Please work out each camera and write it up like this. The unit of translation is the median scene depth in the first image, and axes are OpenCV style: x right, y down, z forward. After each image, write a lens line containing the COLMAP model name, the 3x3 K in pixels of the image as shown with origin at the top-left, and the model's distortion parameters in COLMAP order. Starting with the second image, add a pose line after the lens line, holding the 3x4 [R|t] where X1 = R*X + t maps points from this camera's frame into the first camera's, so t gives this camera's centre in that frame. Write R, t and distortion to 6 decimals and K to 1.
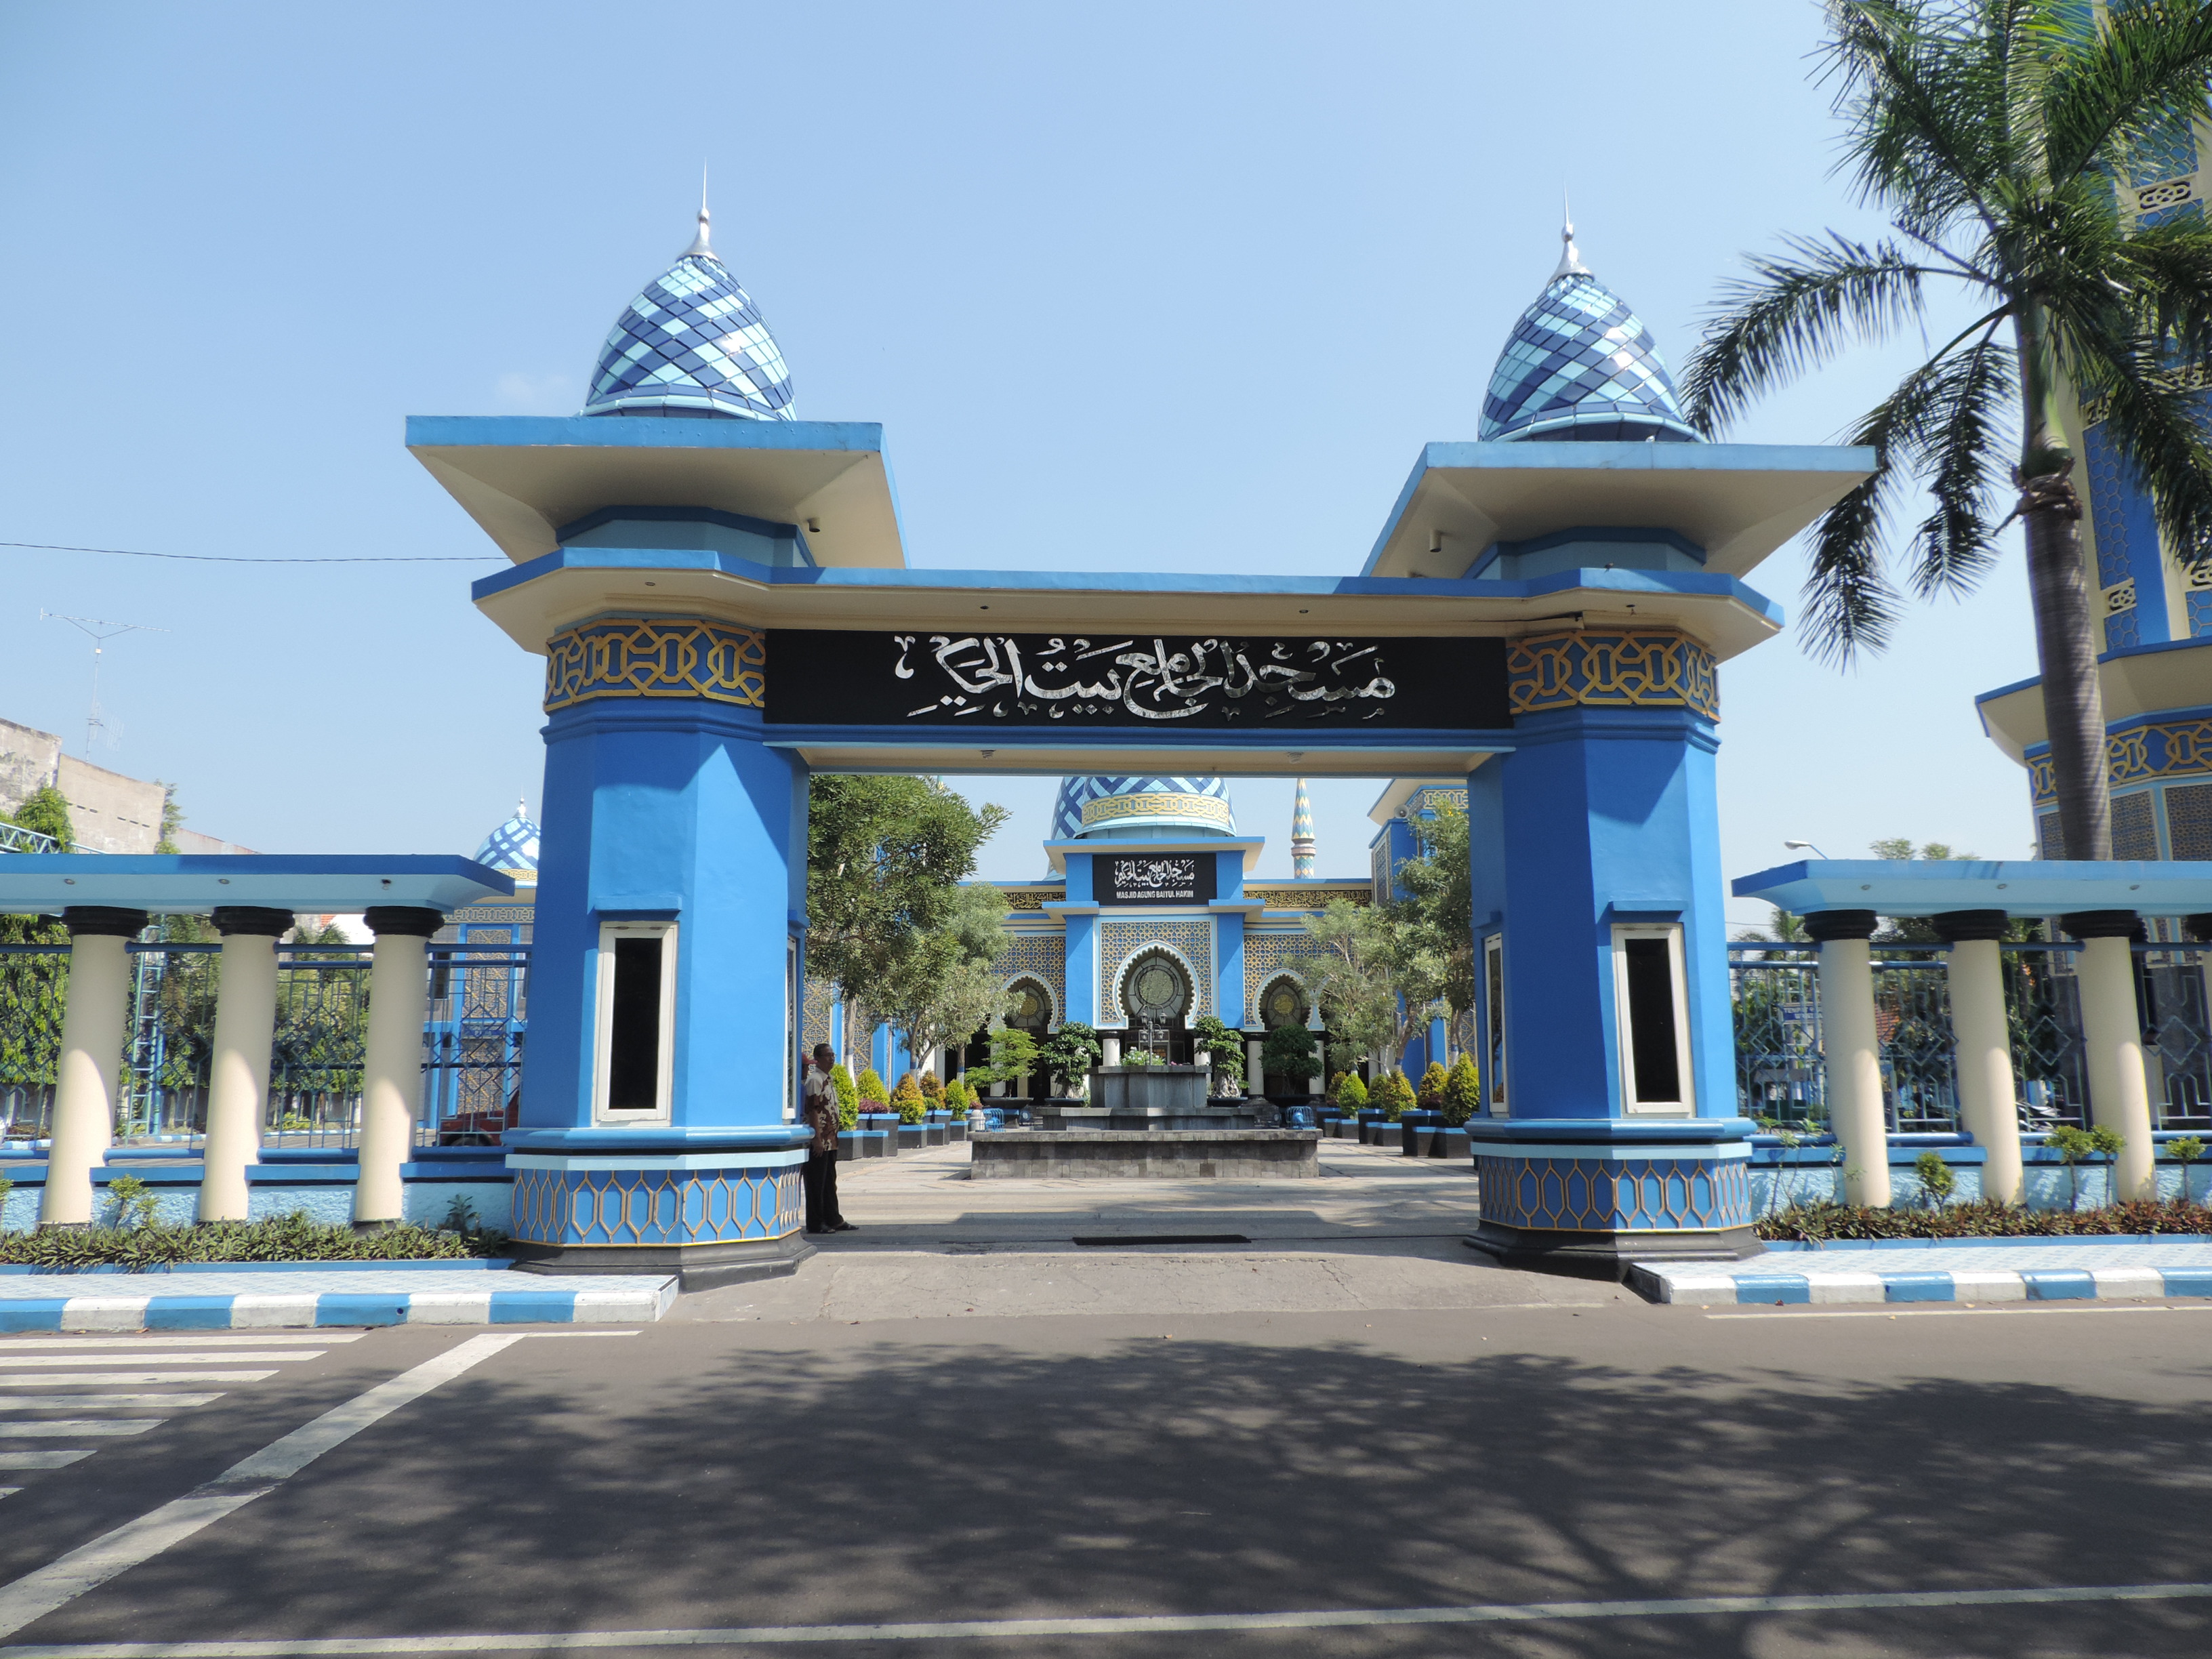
lens RADIAL K [[1549.1, 0, 1107.6], [0, 1549.1, 832.4], [0, 0, 1]] dist [-0.011434, -0.000608]
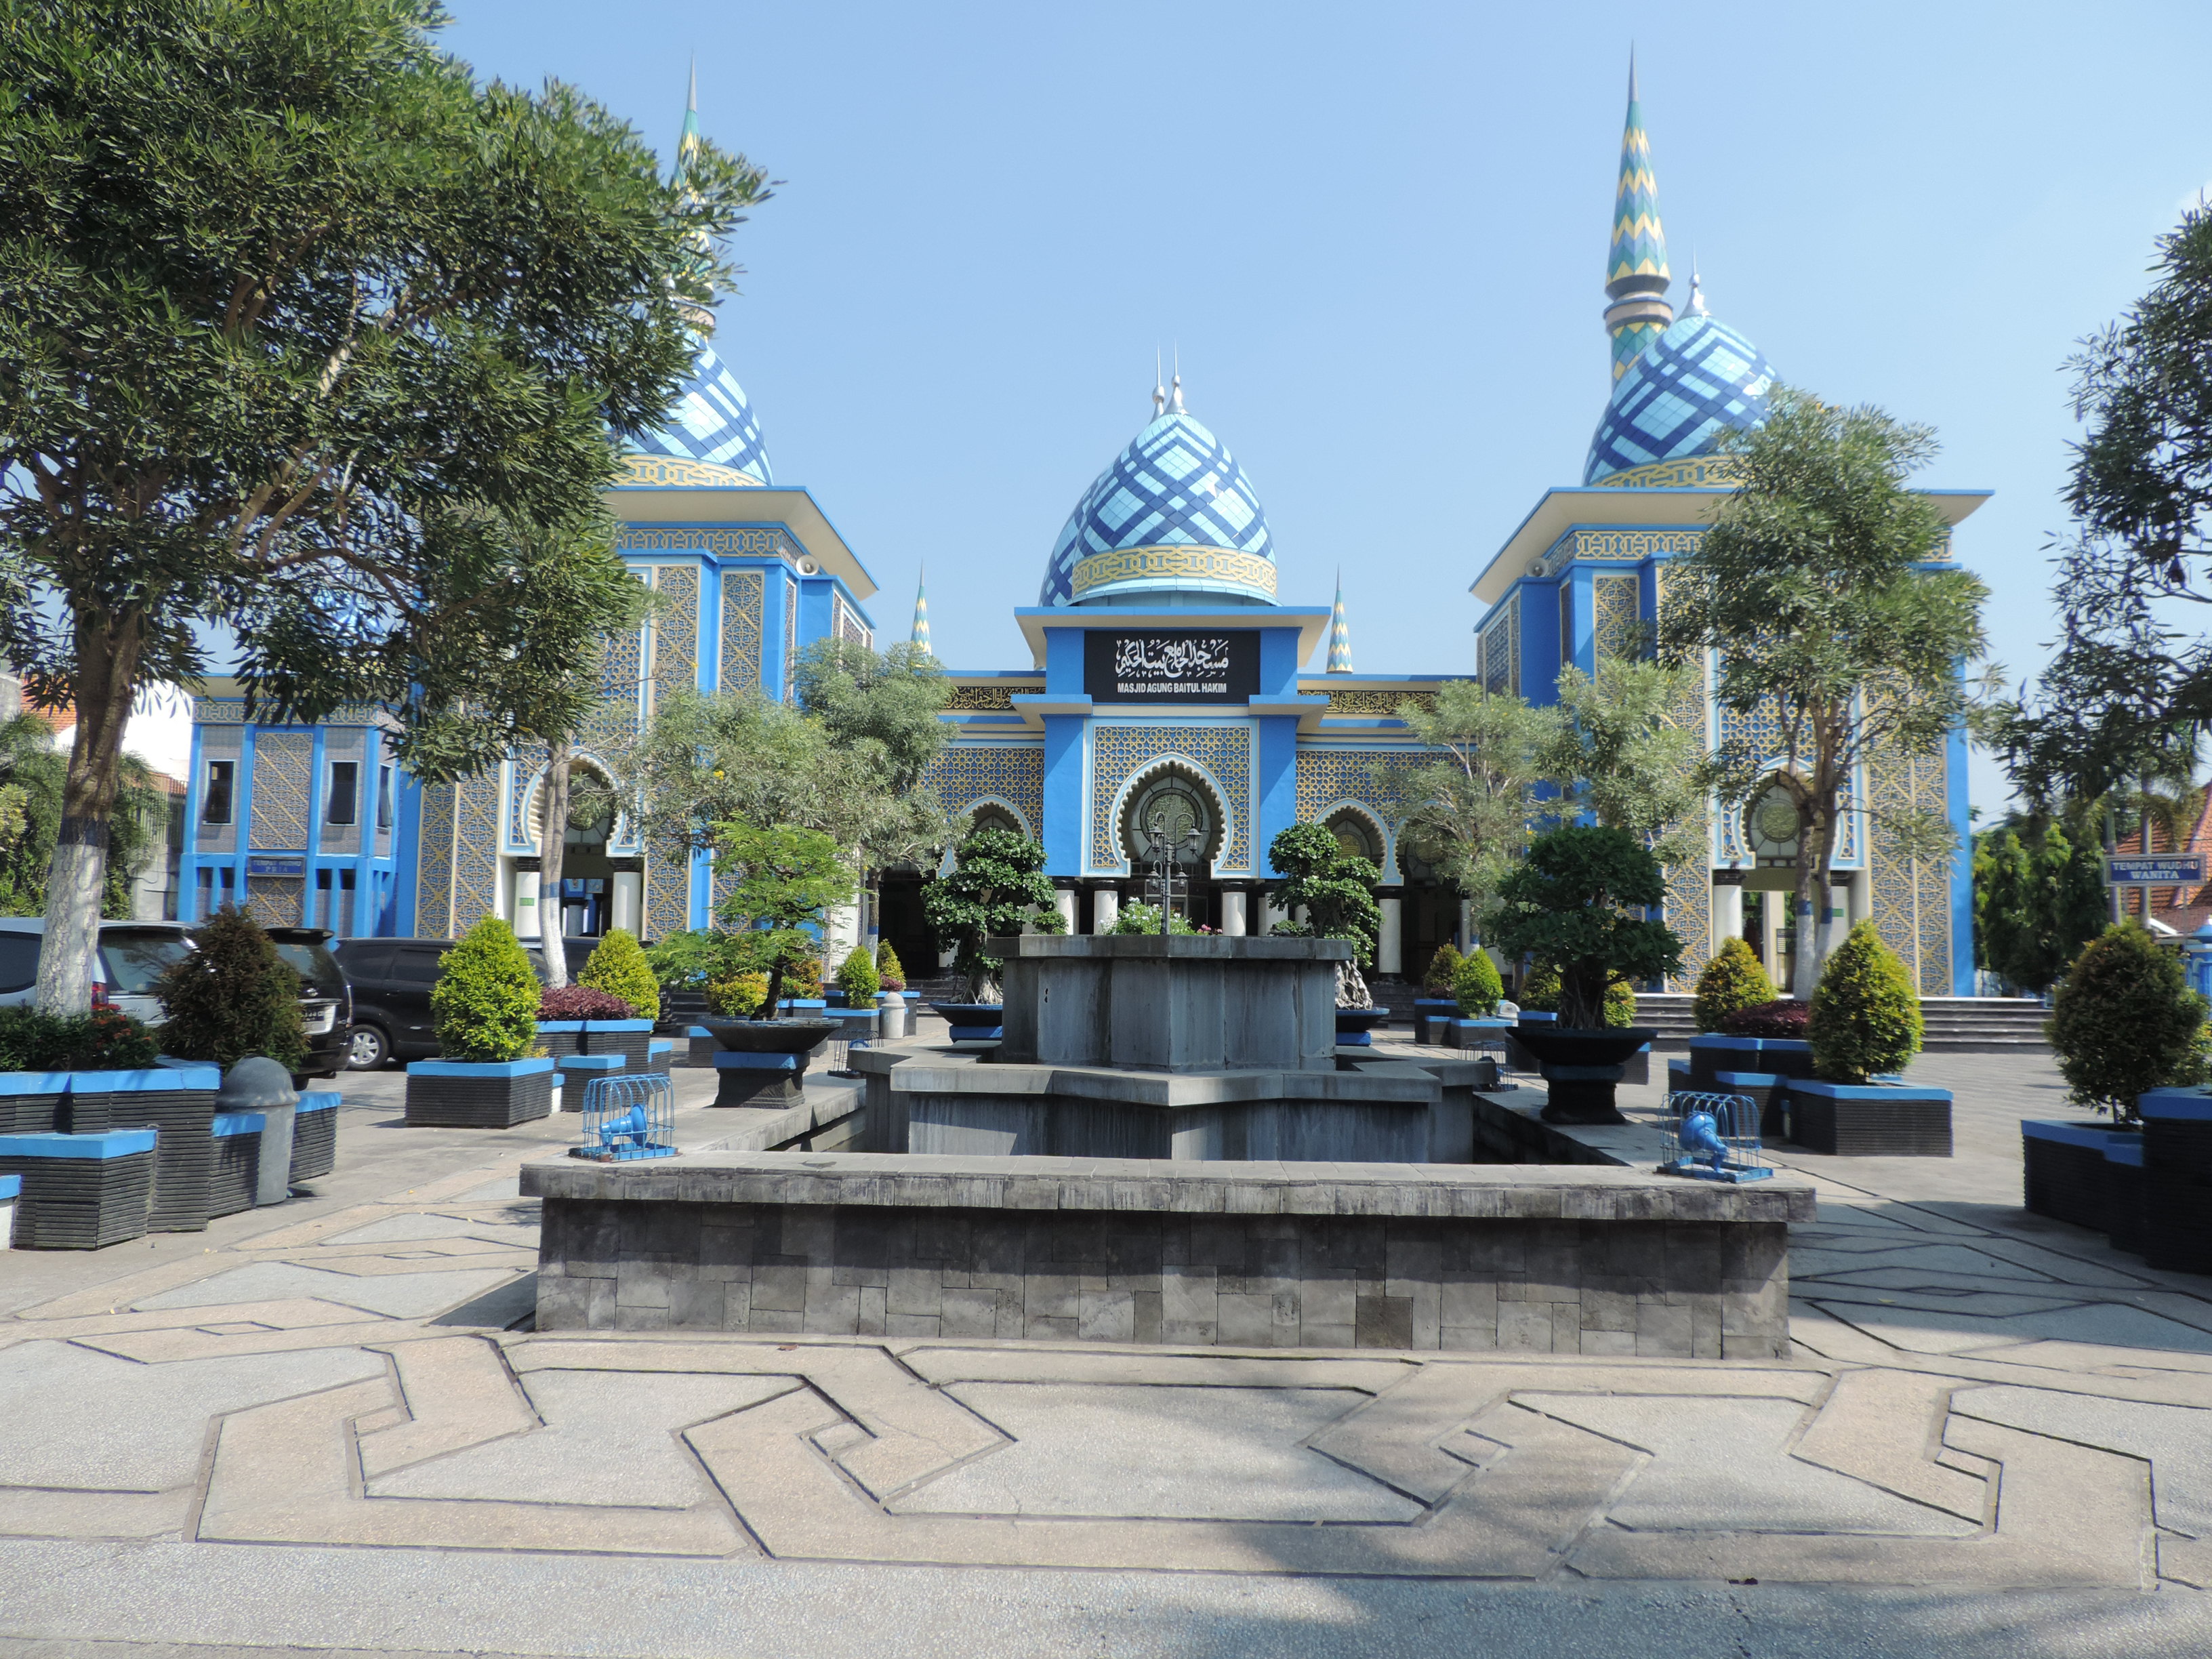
lens RADIAL K [[1549.1, 0, 1106.1], [0, 1549.1, 822.8], [0, 0, 1]] dist [-0.011434, -0.000608]
pose [[0.999800, 0.019044, -0.006039, 0.006167], [-0.018477, 0.996369, 0.083115, 0.043949], [0.007600, -0.082987, 0.996522, 0.298167]]
